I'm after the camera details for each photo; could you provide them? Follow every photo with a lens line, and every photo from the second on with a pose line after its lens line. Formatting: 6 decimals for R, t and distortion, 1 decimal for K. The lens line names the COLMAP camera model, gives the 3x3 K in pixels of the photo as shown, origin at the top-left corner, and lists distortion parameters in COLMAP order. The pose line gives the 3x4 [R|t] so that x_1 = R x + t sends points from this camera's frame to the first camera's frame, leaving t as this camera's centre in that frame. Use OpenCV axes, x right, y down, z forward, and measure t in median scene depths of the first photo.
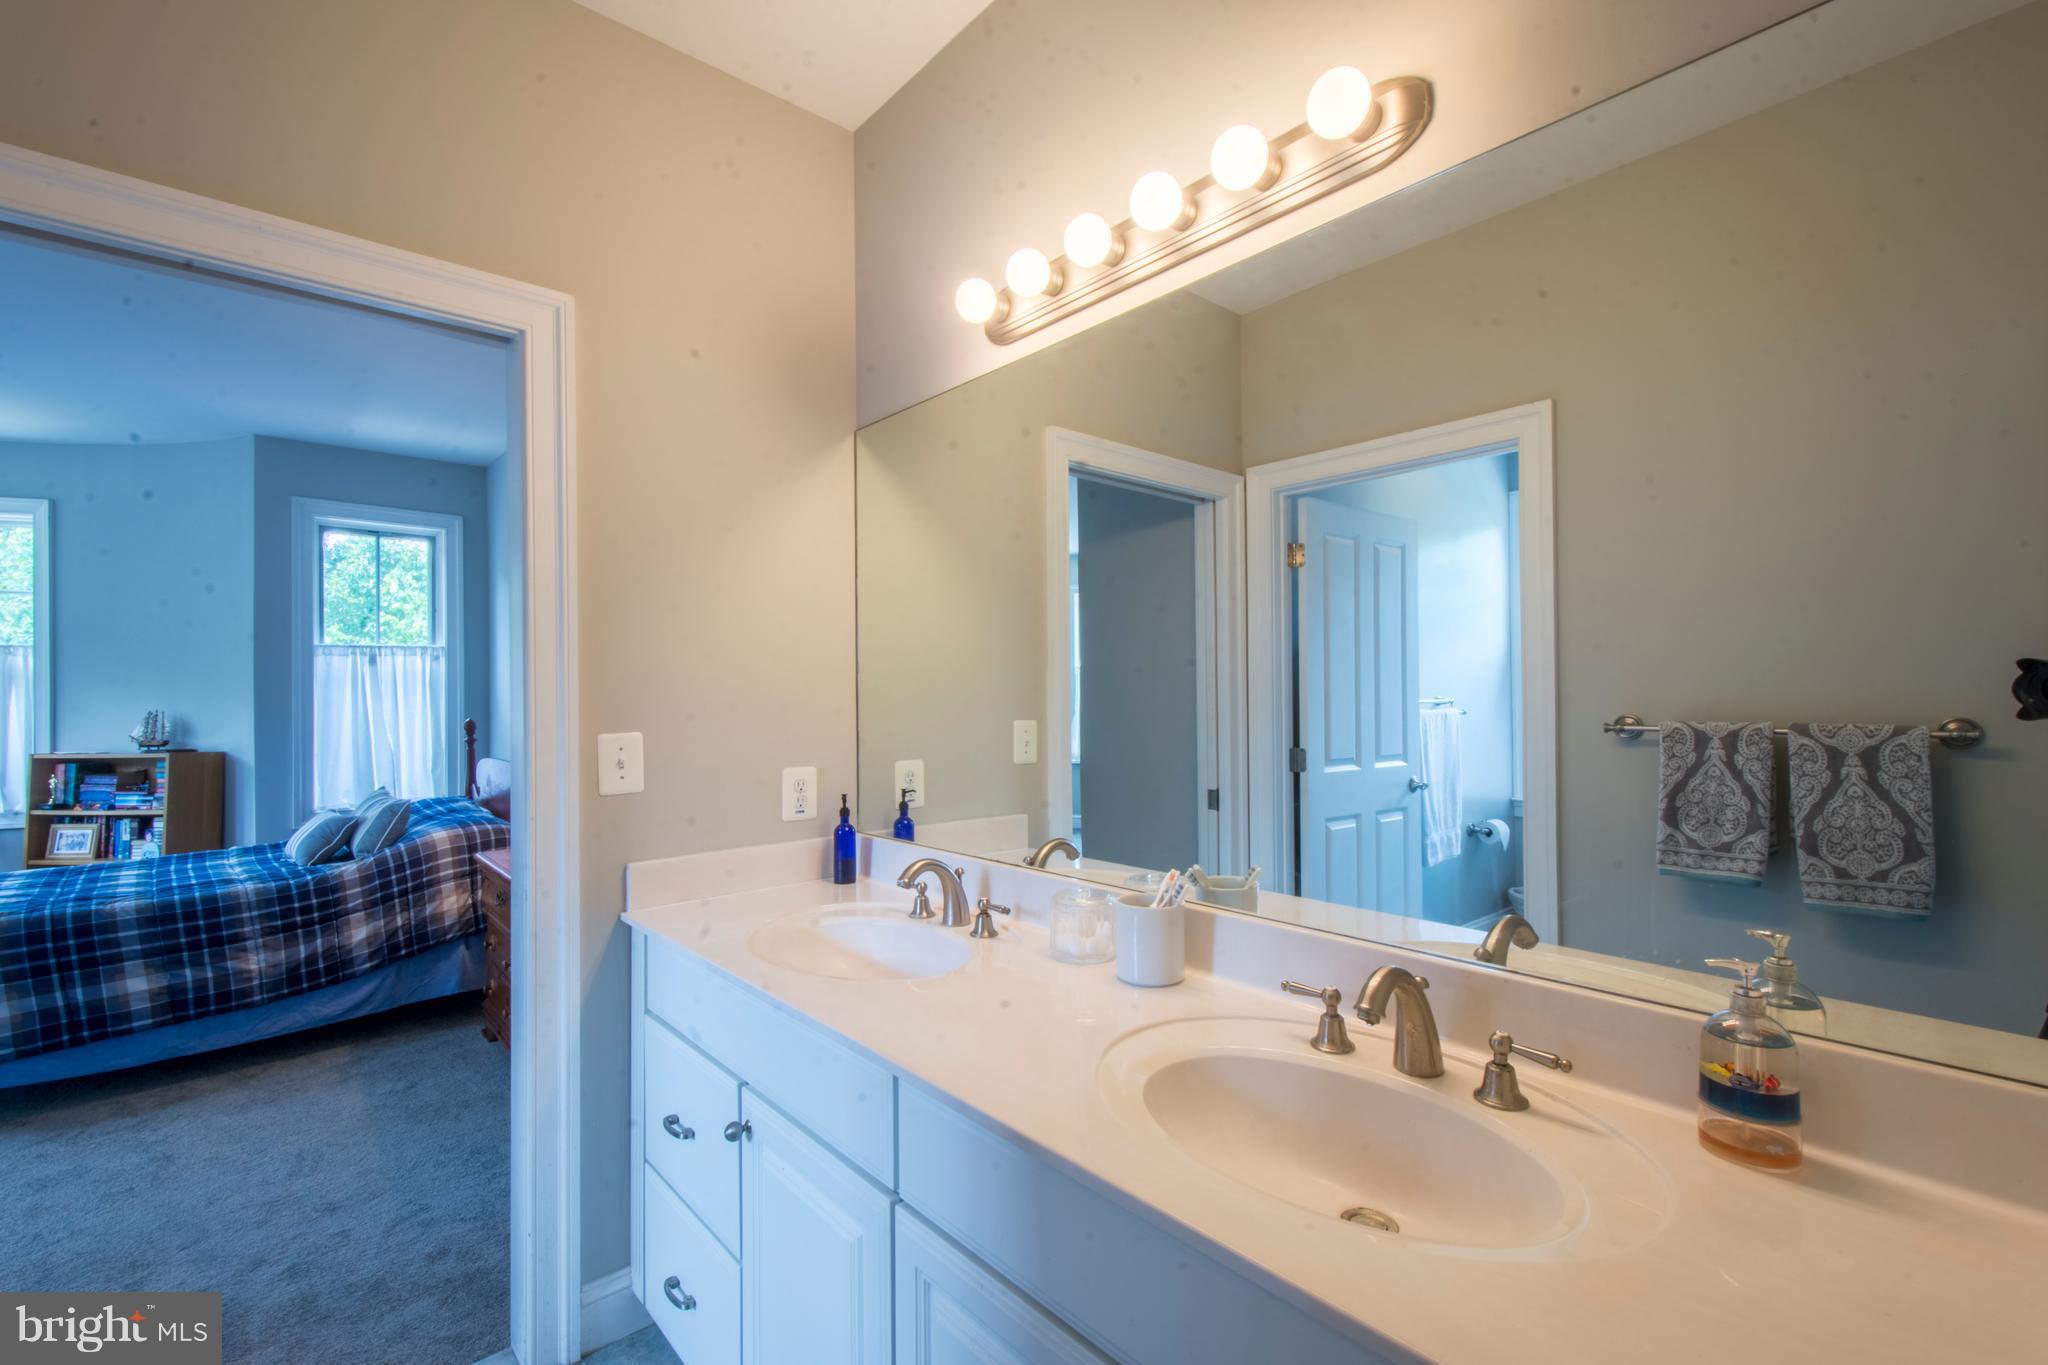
lens RADIAL K [[892.6, 0, 1018.7], [0, 892.6, 690.3], [0, 0, 1]] dist [0.020624, -0.006097]
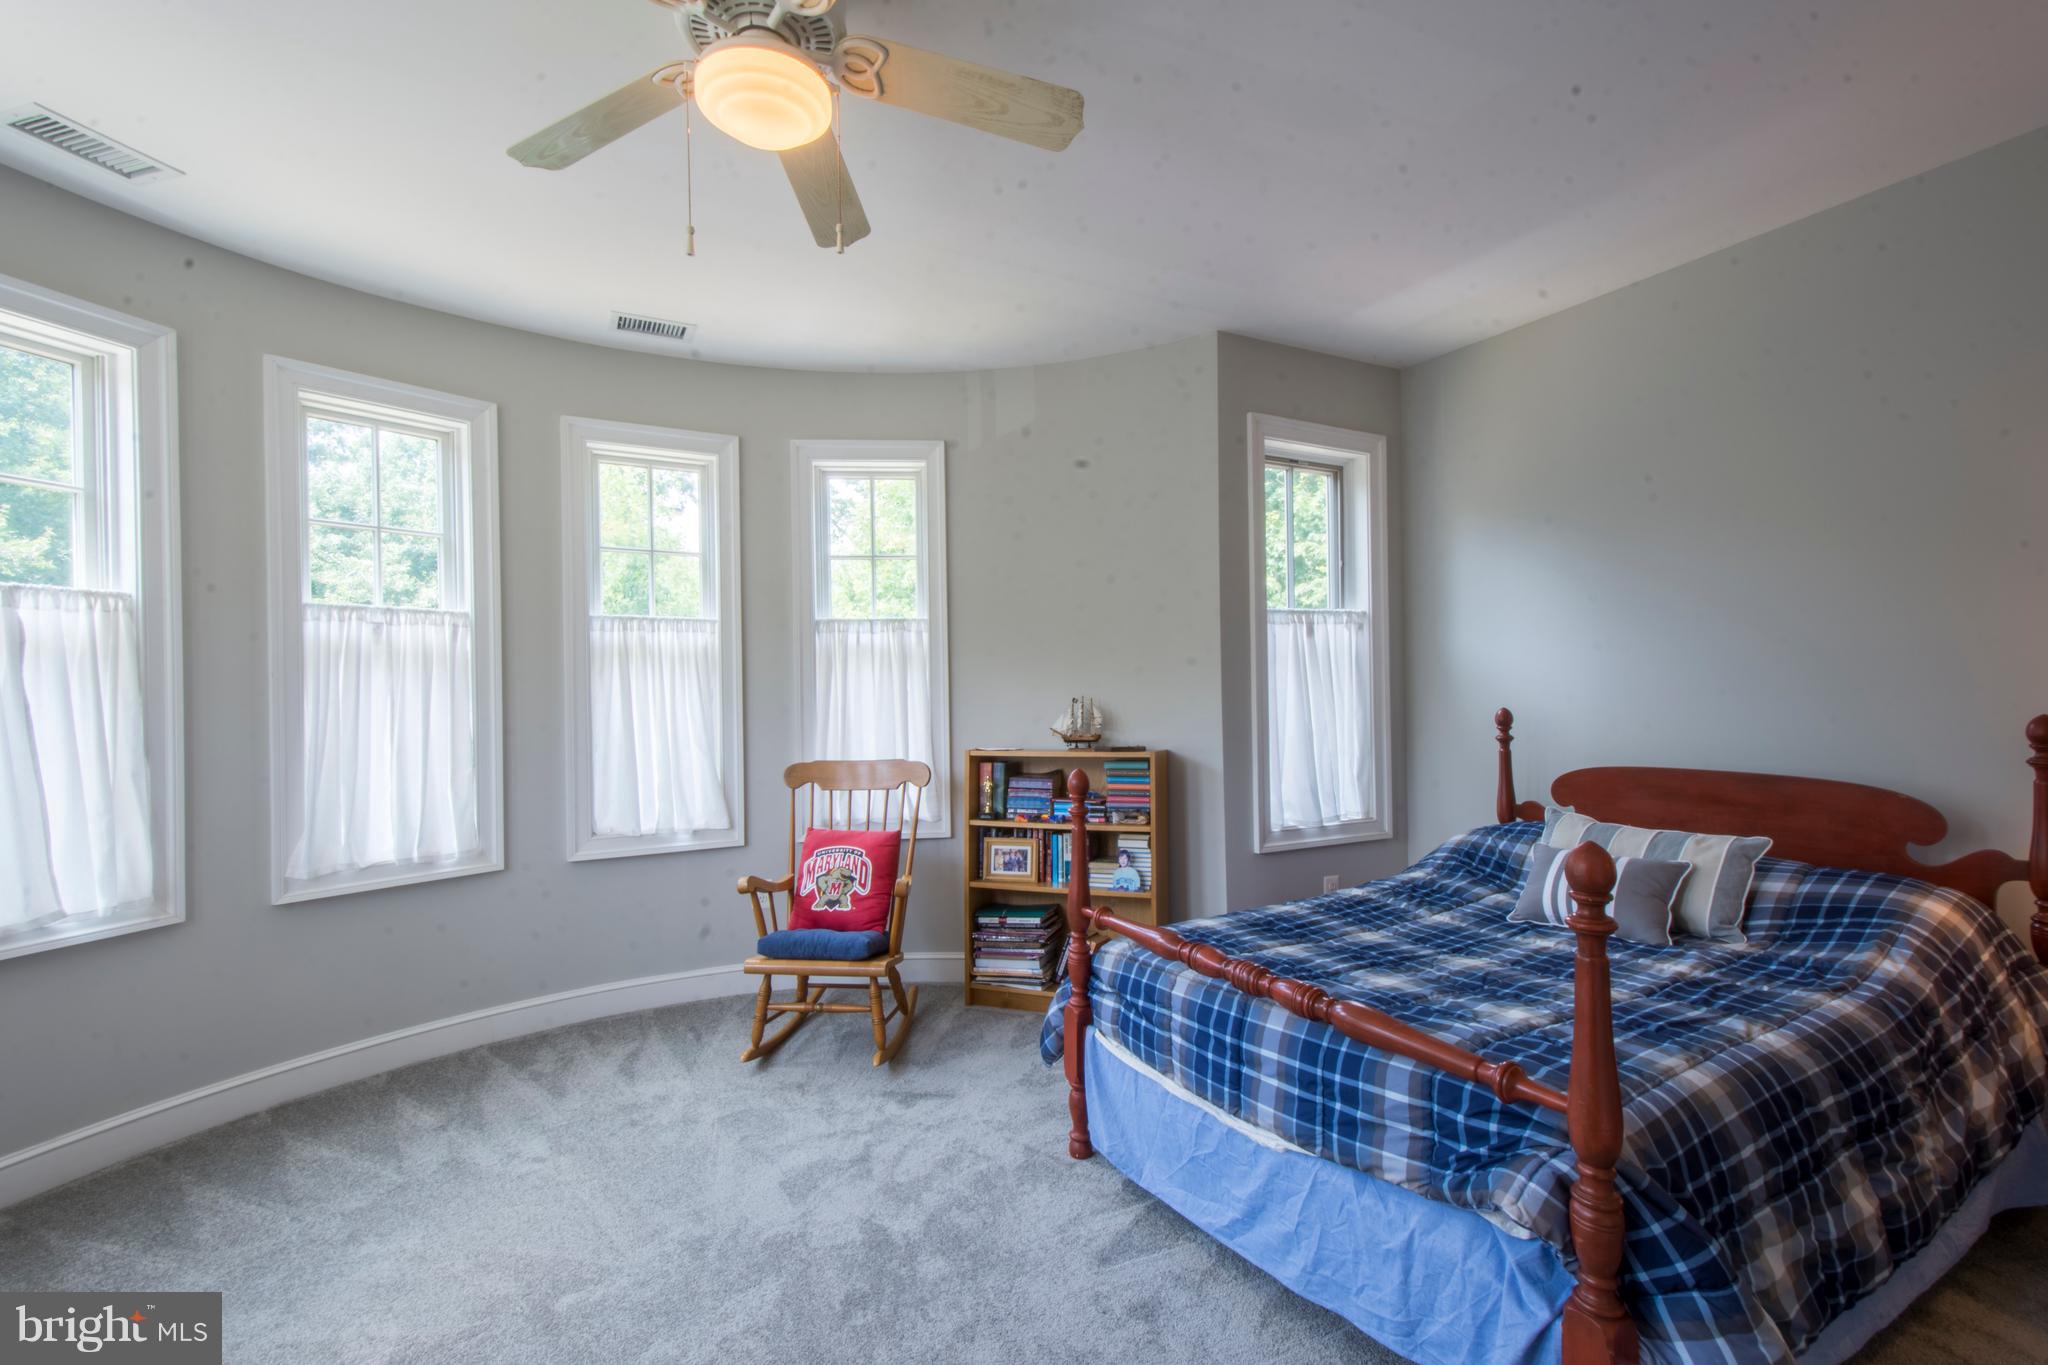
lens RADIAL K [[892.6, 0, 1018.7], [0, 892.6, 690.3], [0, 0, 1]] dist [0.020624, -0.006097]
pose [[0.973090, -0.005822, -0.230350, -0.842552], [0.008597, 0.999902, 0.011043, 0.007328], [0.230263, -0.012726, 0.973045, 0.229860]]
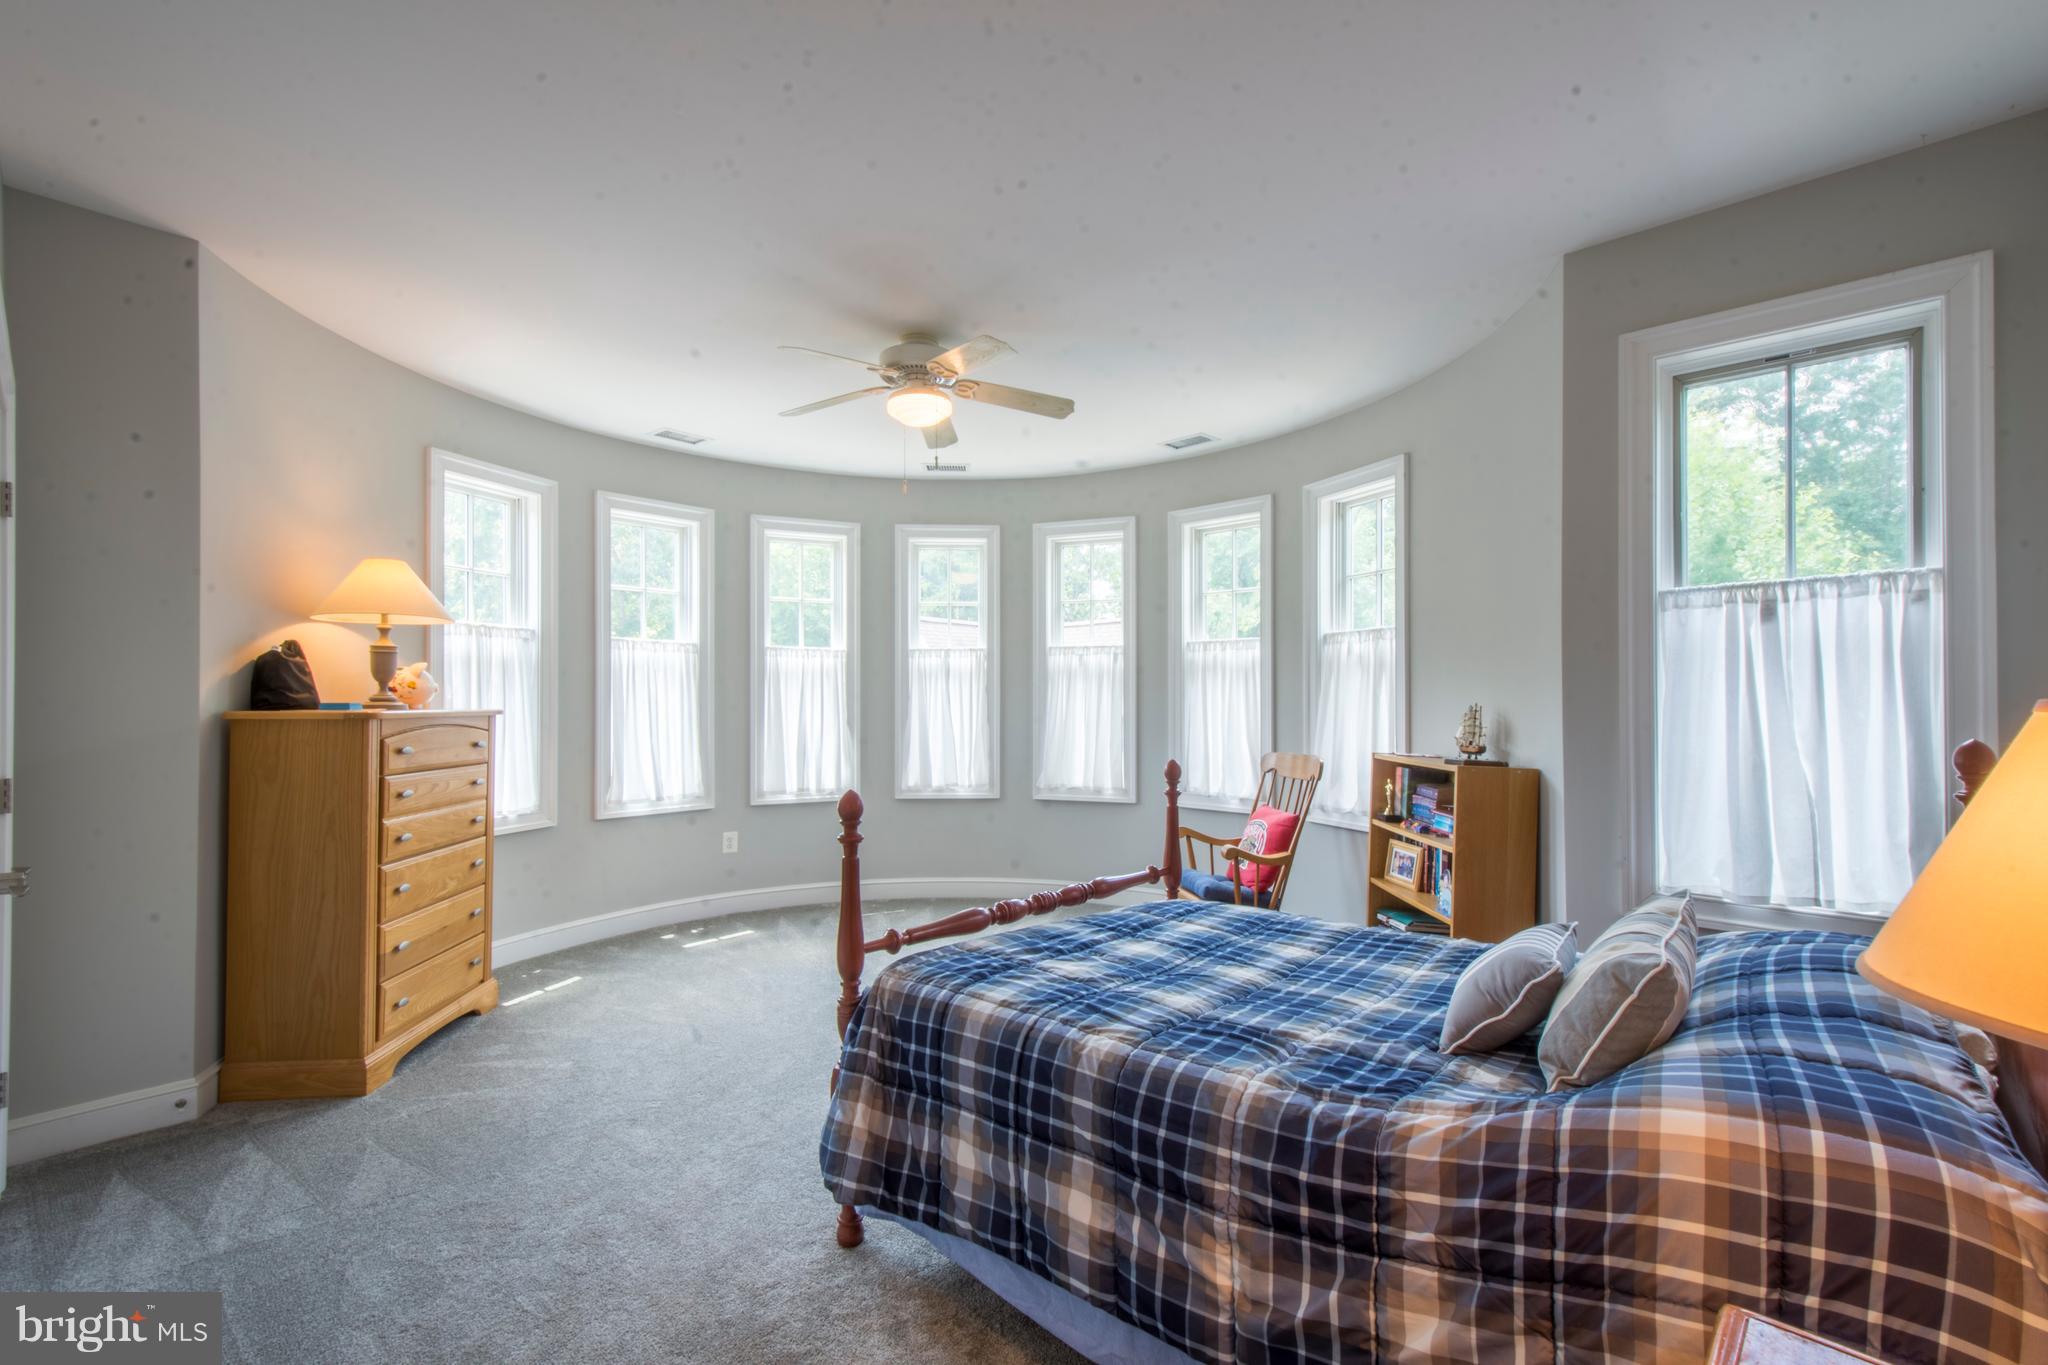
lens RADIAL K [[892.6, 0, 1018.7], [0, 892.6, 690.3], [0, 0, 1]] dist [0.020624, -0.006097]
pose [[0.095980, 0.000231, -0.995383, -0.275776], [0.006864, 0.999976, 0.000894, 0.007803], [0.995360, -0.006918, 0.095976, 0.576033]]
